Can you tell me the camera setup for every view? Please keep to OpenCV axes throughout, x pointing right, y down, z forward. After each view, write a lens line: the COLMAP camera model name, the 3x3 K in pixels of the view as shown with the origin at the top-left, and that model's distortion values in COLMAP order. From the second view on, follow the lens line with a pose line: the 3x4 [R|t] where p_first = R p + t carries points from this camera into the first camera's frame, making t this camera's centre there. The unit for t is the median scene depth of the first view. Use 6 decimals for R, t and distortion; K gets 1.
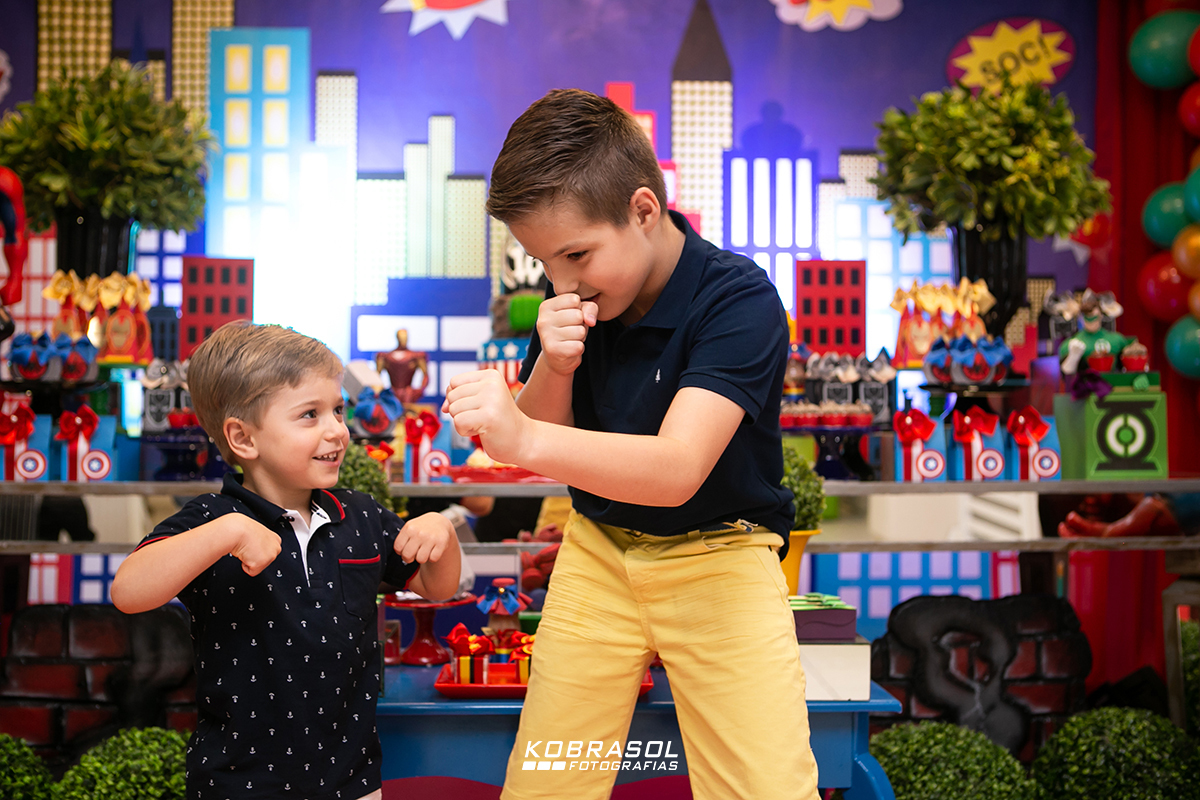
lens RADIAL K [[1409.7, 0, 589.5], [0, 1409.7, 411.7], [0, 0, 1]] dist [-0.014348, 0.000000]
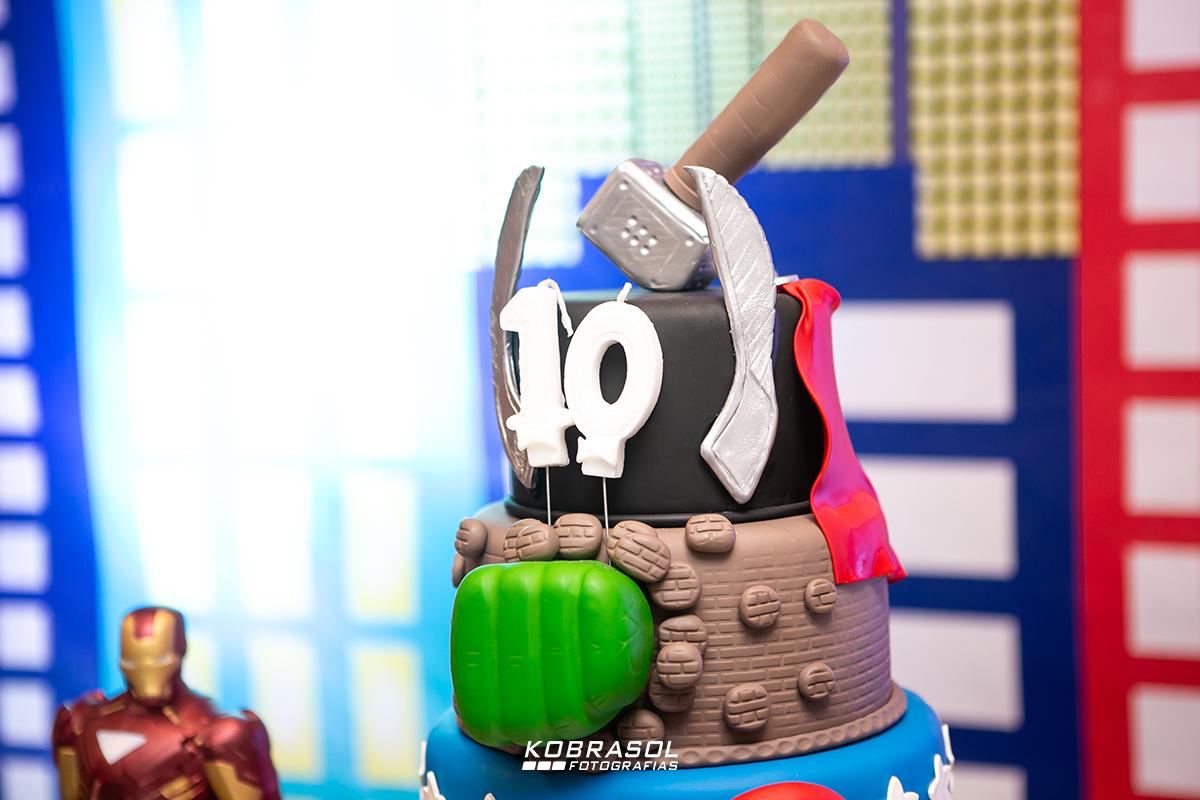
lens RADIAL K [[2294.4, 0, 602.0], [0, 2294.4, 400.7], [0, 0, 1]] dist [0.235596, 0.000000]
pose [[0.908567, 0.017034, -0.417392, 0.089848], [0.034852, 0.992594, 0.116373, -0.138957], [0.416284, -0.120280, 0.901244, 0.735088]]
